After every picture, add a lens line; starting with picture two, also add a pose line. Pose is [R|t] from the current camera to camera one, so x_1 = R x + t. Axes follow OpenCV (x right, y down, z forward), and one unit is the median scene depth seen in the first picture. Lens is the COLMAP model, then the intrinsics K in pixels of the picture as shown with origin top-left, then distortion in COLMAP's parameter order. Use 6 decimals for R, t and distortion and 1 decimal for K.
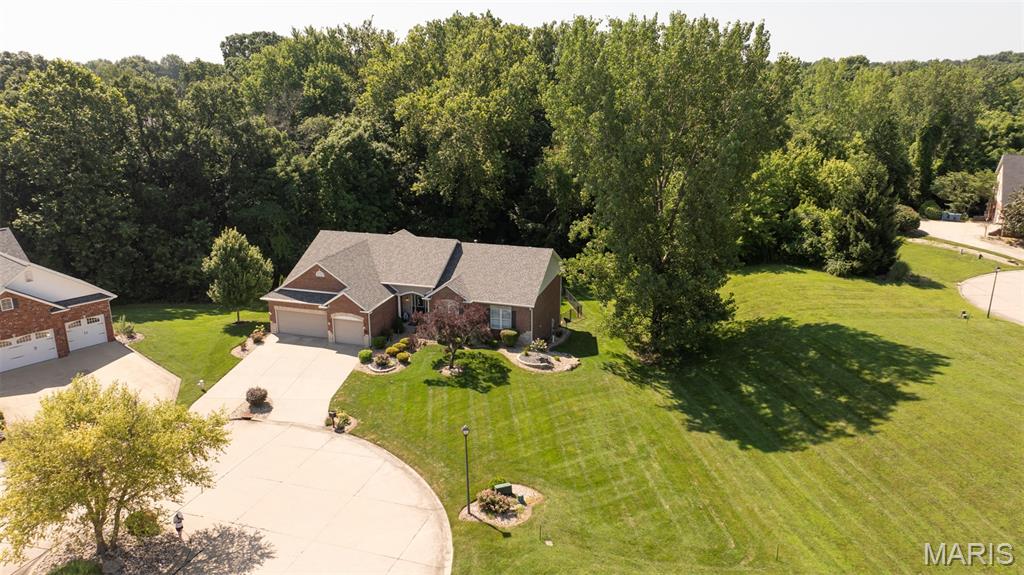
lens RADIAL K [[720.0, 0, 516.5], [0, 720.0, 283.5], [0, 0, 1]] dist [-0.018050, 0.006050]
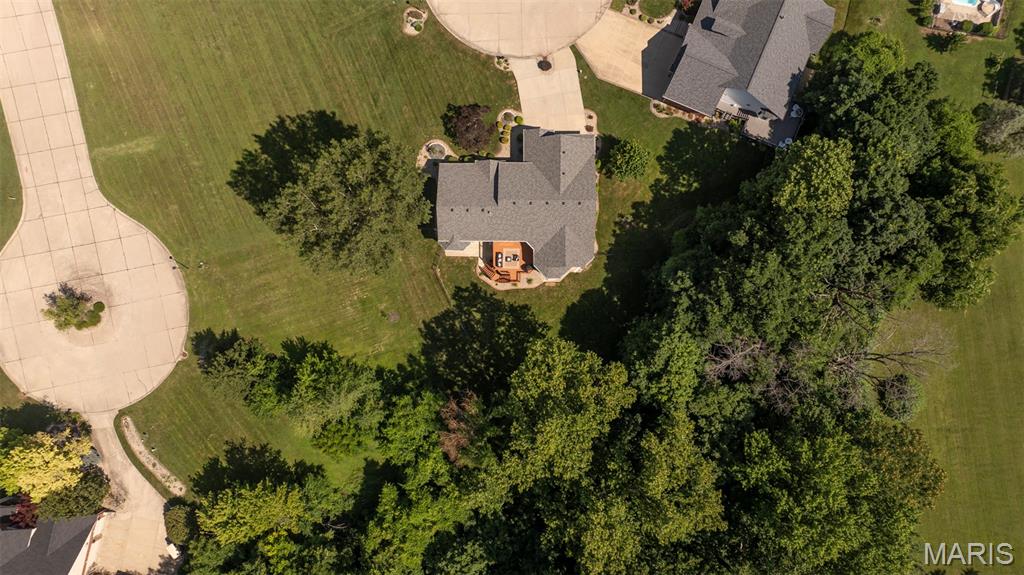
lens RADIAL K [[720.0, 0, 516.5], [0, 720.0, 283.5], [0, 0, 1]] dist [-0.018050, 0.006050]
pose [[-0.962995, 0.269508, 0.002291, -0.085759], [-0.073514, -0.270836, 0.959814, -1.763951], [0.259298, 0.924128, 0.280627, 0.820043]]
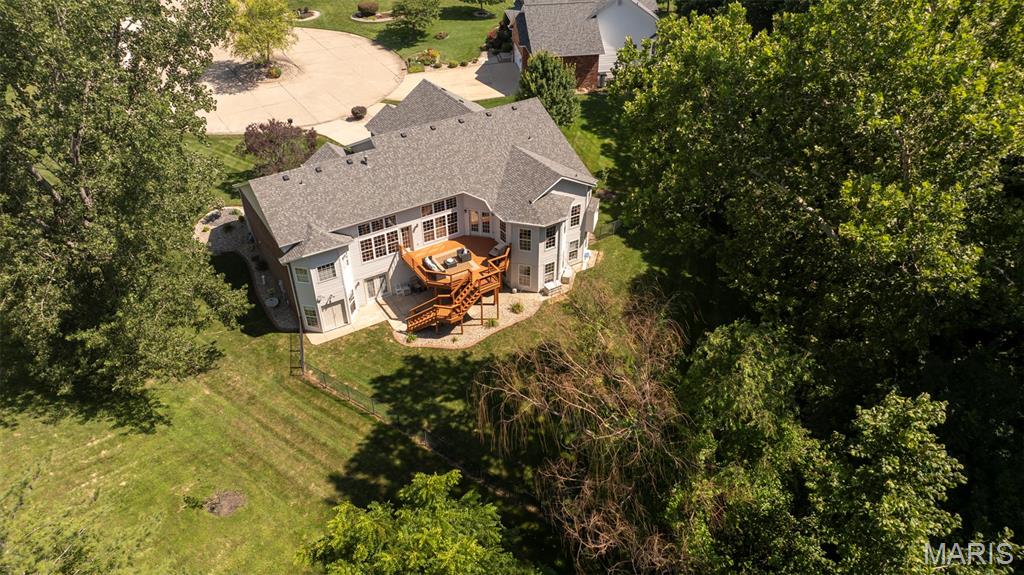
lens RADIAL K [[720.0, 0, 516.5], [0, 720.0, 283.5], [0, 0, 1]] dist [-0.018050, 0.006050]
pose [[-0.662146, 0.433359, -0.611361, 0.379643], [-0.213870, 0.672614, 0.708414, -0.581947], [0.718208, 0.599825, -0.352687, 1.624053]]
